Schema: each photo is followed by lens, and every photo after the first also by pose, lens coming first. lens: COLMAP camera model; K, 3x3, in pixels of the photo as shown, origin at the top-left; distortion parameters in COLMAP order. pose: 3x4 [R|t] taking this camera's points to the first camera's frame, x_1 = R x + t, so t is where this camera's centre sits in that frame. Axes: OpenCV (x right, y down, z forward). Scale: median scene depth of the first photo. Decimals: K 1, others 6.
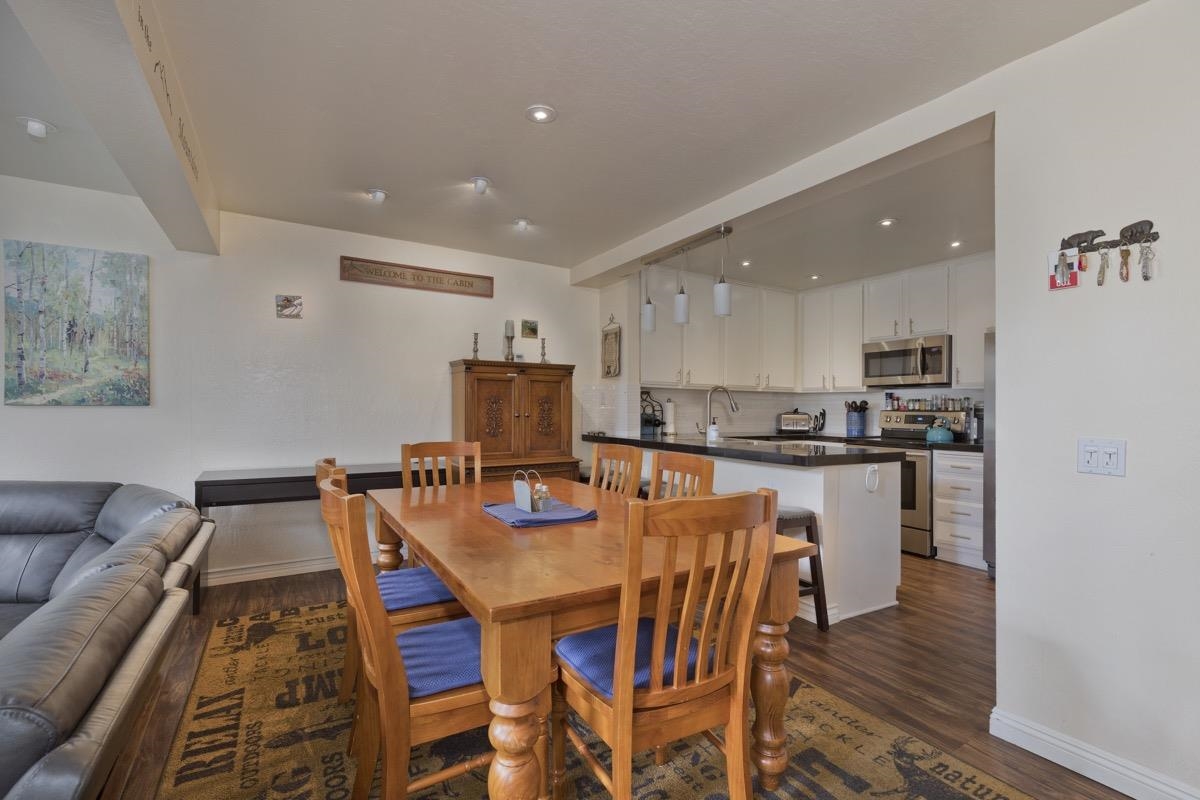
lens RADIAL K [[535.0, 0, 599.3], [0, 535.0, 404.1], [0, 0, 1]] dist [0.008934, -0.000519]
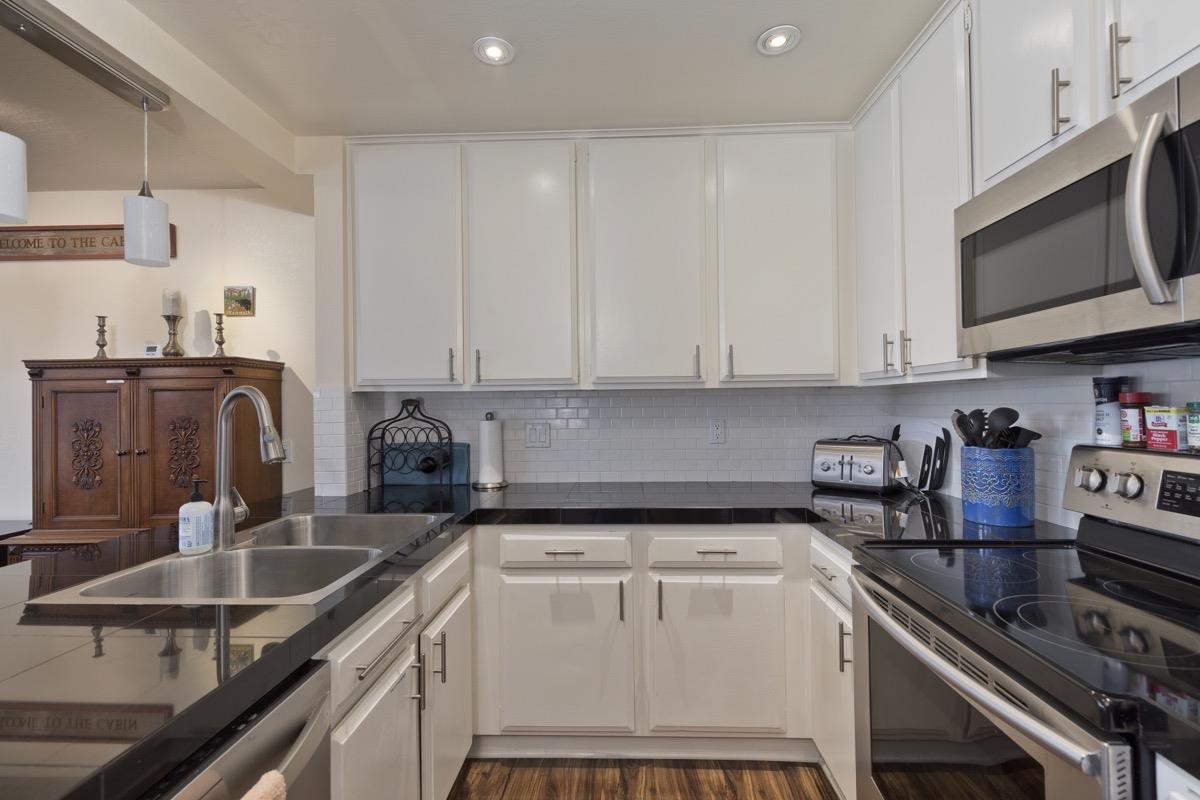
lens RADIAL K [[535.0, 0, 608.7], [0, 535.0, 397.1], [0, 0, 1]] dist [0.008934, -0.000519]
pose [[0.837572, -0.028655, -0.545575, 0.550830], [0.023483, 0.999589, -0.016450, -0.015108], [0.545822, 0.000966, 0.837900, 0.747145]]
